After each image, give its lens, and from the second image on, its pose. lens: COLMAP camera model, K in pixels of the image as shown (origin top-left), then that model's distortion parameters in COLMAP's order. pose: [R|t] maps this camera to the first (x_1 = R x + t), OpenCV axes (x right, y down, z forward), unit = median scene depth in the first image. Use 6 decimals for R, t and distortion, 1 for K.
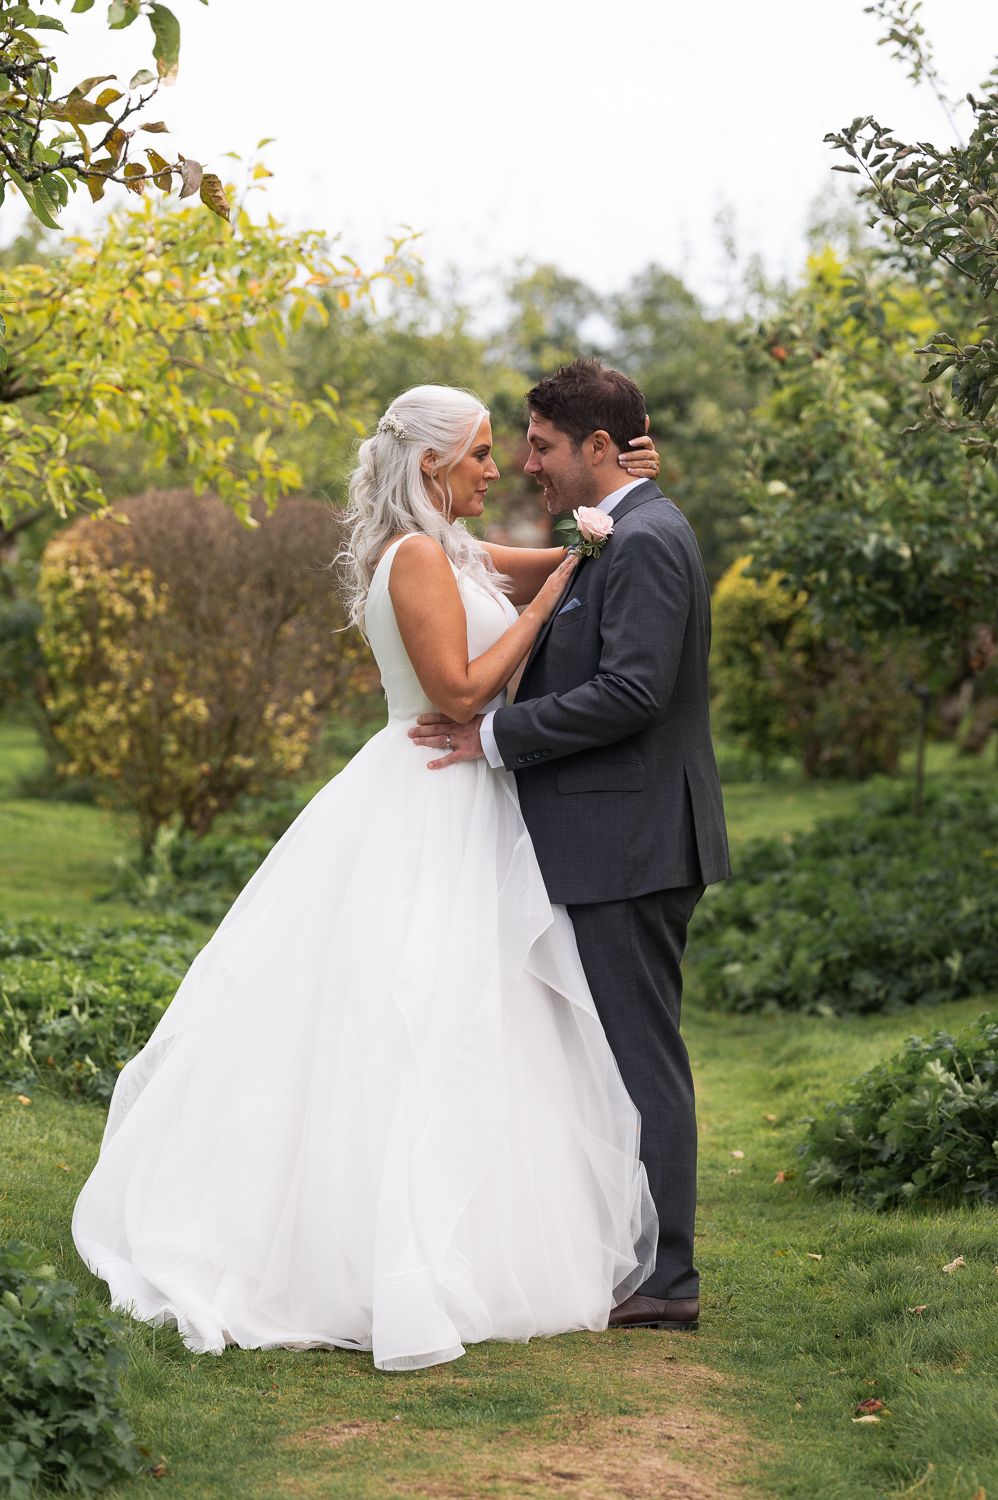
lens RADIAL K [[5104.2, 0, 499.0], [0, 5104.2, 750.0], [0, 0, 1]] dist [0.009889, -3.198246]
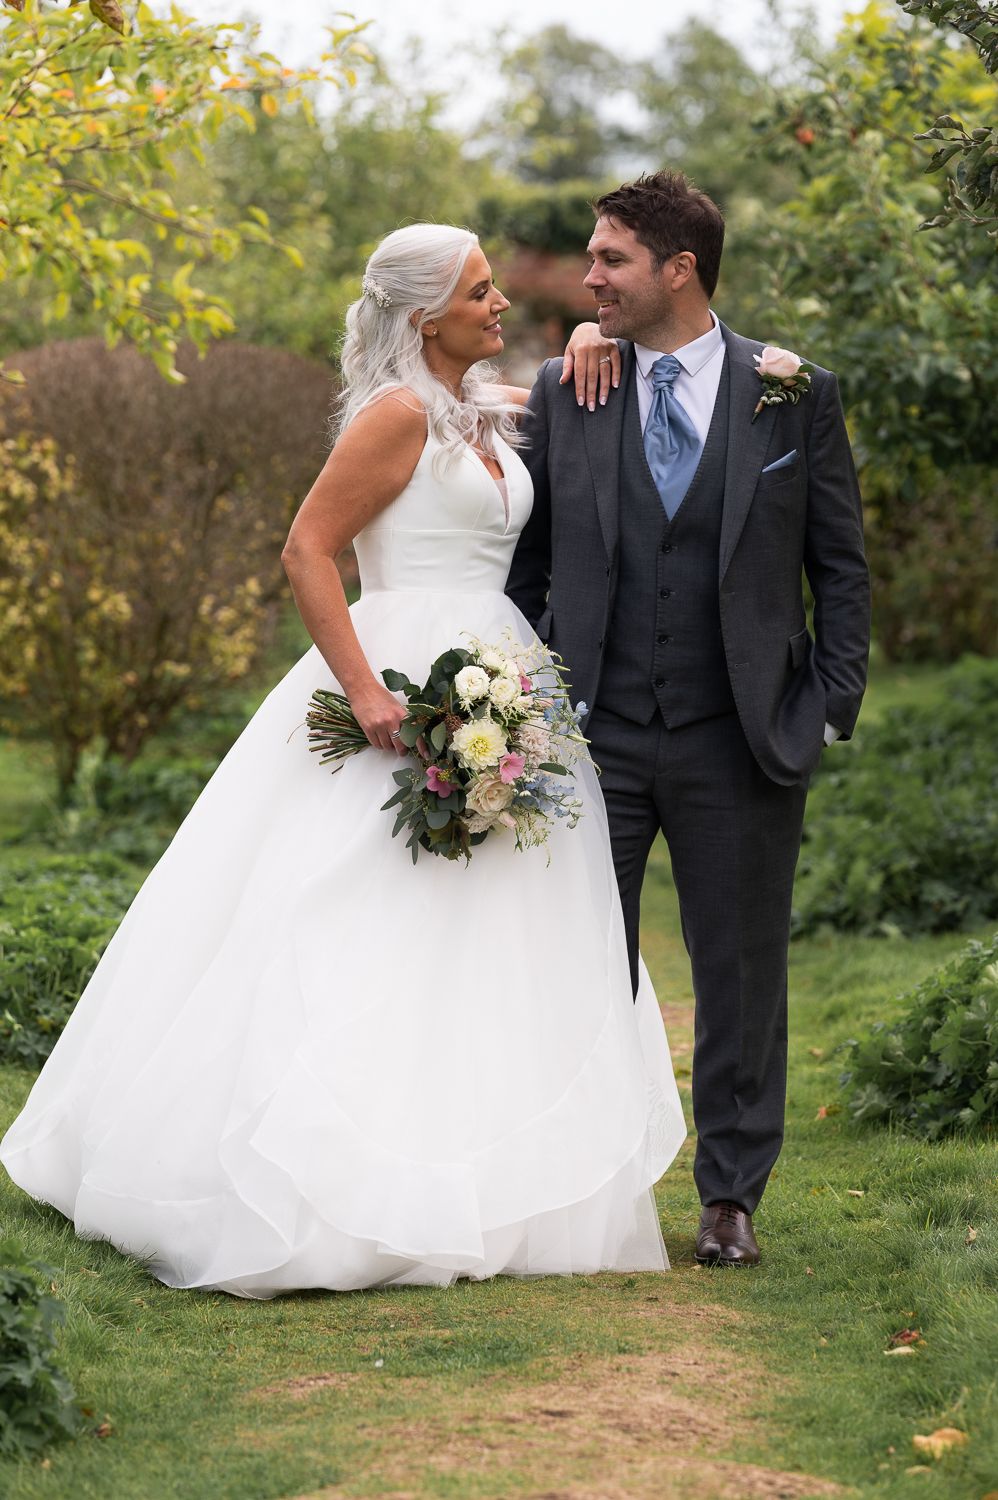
lens RADIAL K [[8361.0, 0, 499.0], [0, 8361.0, 750.0], [0, 0, 1]] dist [0.001435, -7.940728]
pose [[0.998780, -0.045893, -0.018251, 0.026580], [0.045888, 0.998946, -0.000687, 0.019535], [0.018263, -0.000151, 0.999833, -0.355488]]
